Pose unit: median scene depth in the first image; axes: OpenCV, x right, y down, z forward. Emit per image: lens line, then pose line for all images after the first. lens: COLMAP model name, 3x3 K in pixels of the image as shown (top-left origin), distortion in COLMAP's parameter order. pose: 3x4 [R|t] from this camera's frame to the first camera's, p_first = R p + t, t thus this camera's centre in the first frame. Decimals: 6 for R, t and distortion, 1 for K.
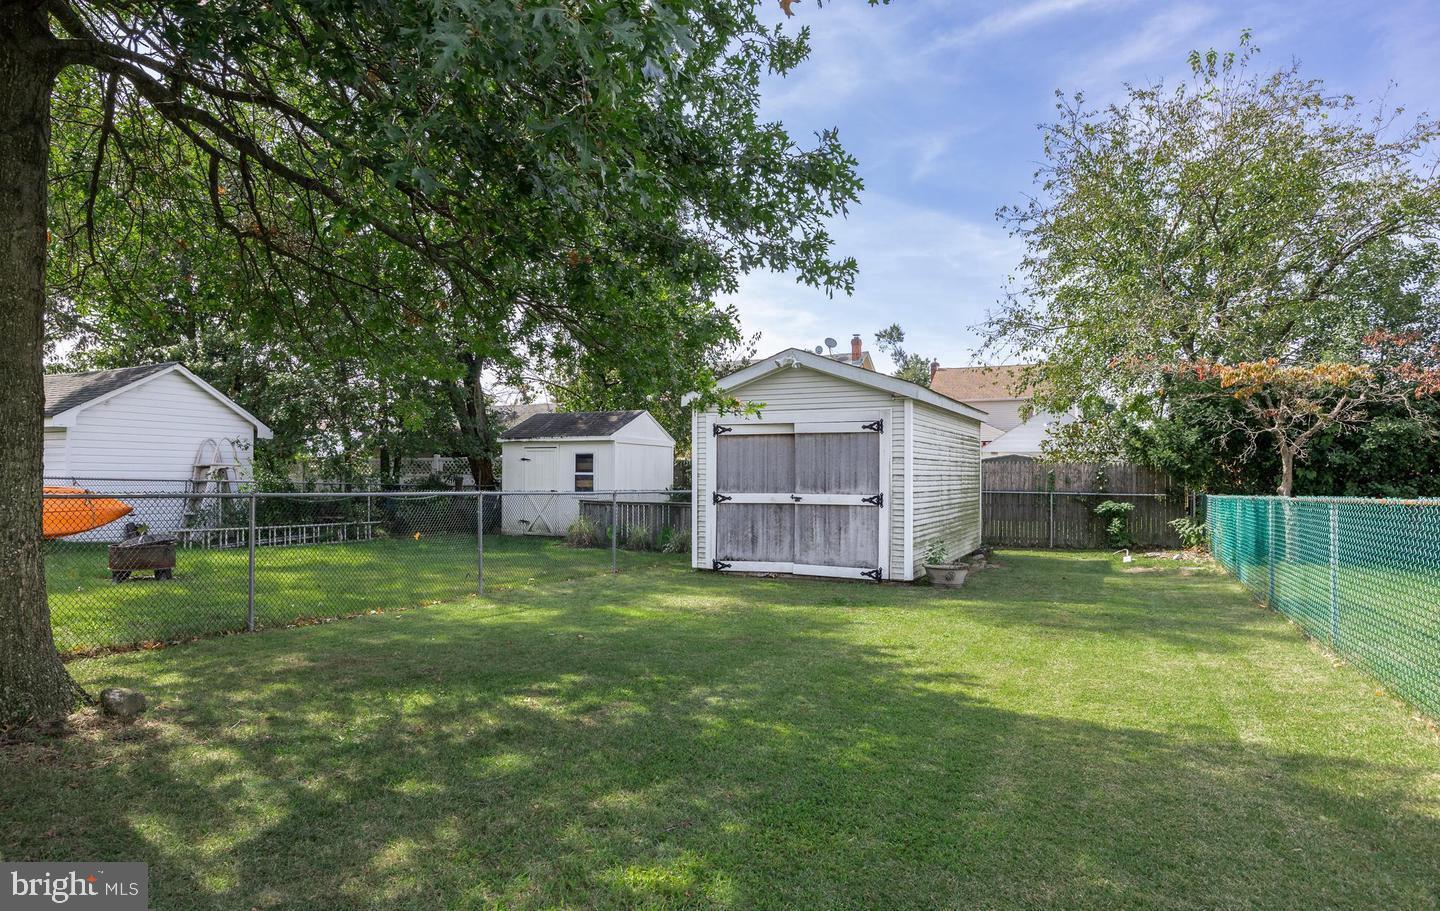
lens RADIAL K [[866.8, 0, 717.9], [0, 866.8, 465.5], [0, 0, 1]] dist [0.007206, -0.001735]
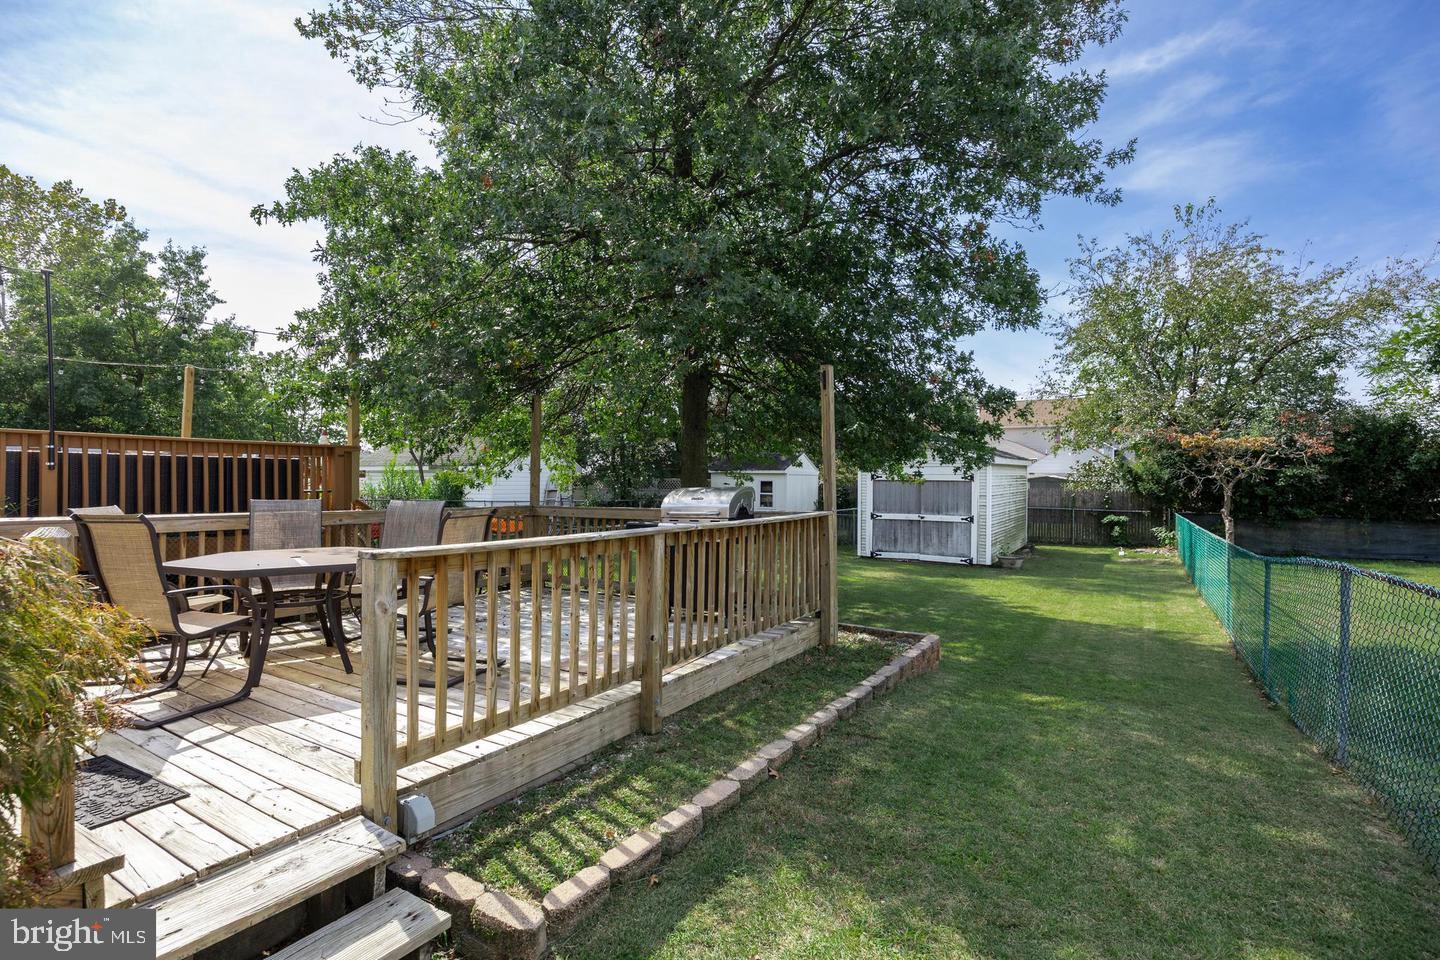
lens RADIAL K [[696.4, 0, 722.7], [0, 696.4, 474.3], [0, 0, 1]] dist [-0.003018, 0.000120]
pose [[0.994791, 0.001994, -0.101919, -0.154366], [-0.001034, 0.999955, 0.009467, -0.057299], [0.101933, -0.009312, 0.994748, -0.412241]]
